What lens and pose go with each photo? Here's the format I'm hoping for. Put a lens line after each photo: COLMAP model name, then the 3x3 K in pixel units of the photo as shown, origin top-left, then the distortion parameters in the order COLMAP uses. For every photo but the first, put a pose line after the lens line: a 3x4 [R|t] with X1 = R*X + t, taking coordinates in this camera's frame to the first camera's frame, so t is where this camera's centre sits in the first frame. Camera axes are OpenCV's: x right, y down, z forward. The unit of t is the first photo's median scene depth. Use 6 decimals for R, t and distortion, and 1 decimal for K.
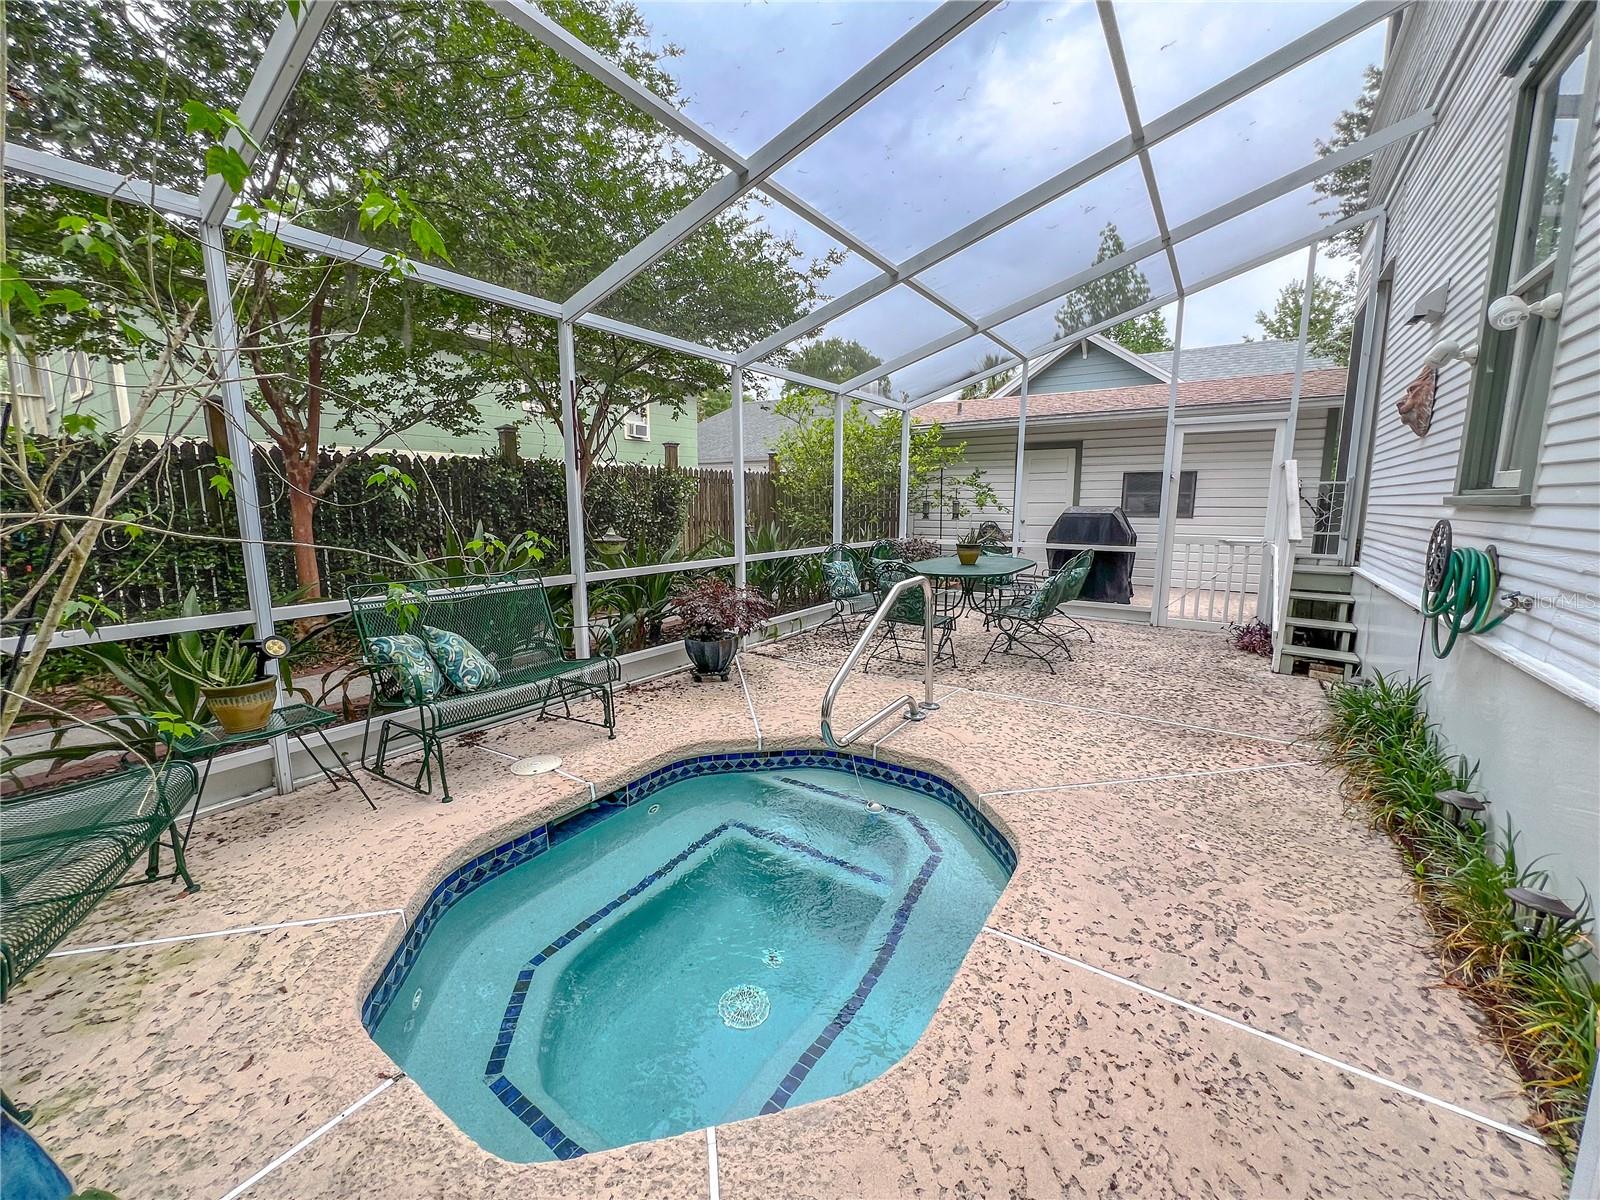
lens RADIAL K [[641.4, 0, 795.4], [0, 641.4, 593.3], [0, 0, 1]] dist [-0.000382, -0.000063]
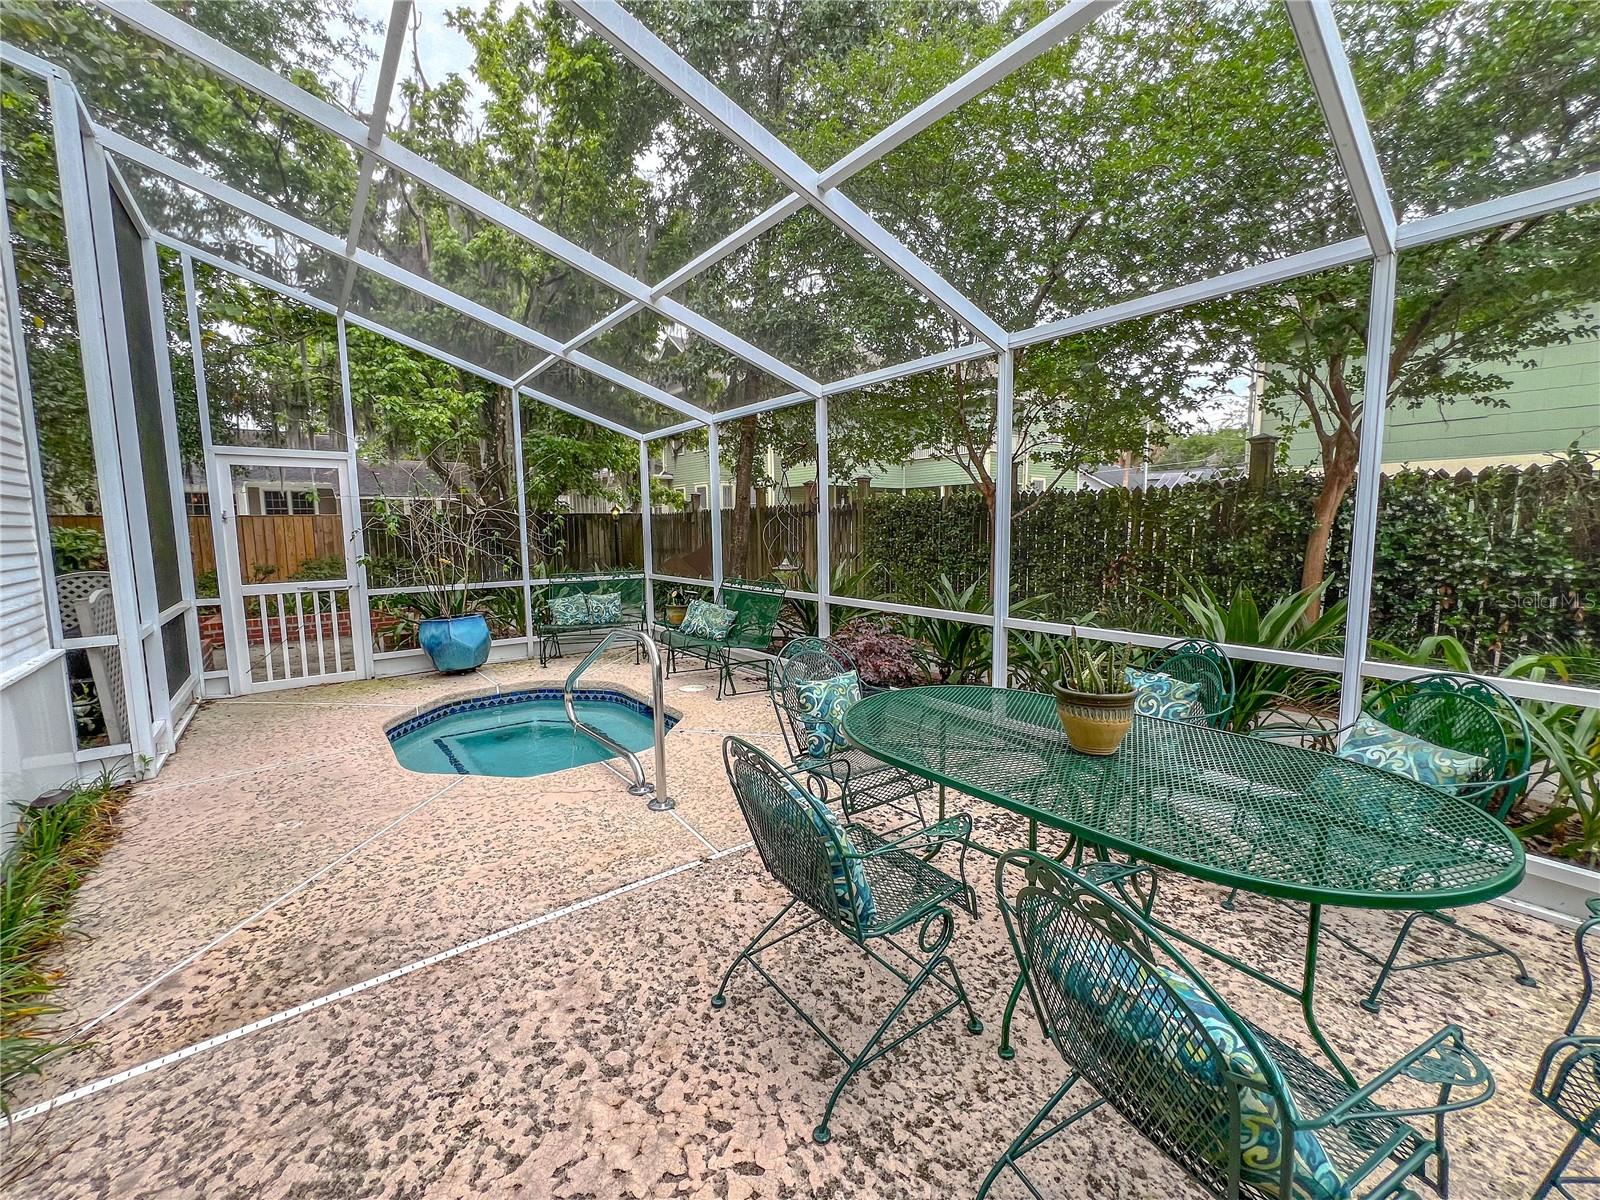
lens RADIAL K [[638.7, 0, 799.1], [0, 638.7, 596.9], [0, 0, 1]] dist [-0.000264, 0.000478]
pose [[-0.306531, 0.108152, -0.945696, 0.994053], [-0.128317, 0.979760, 0.153640, -0.246451], [0.943172, 0.168444, -0.286449, 1.528562]]
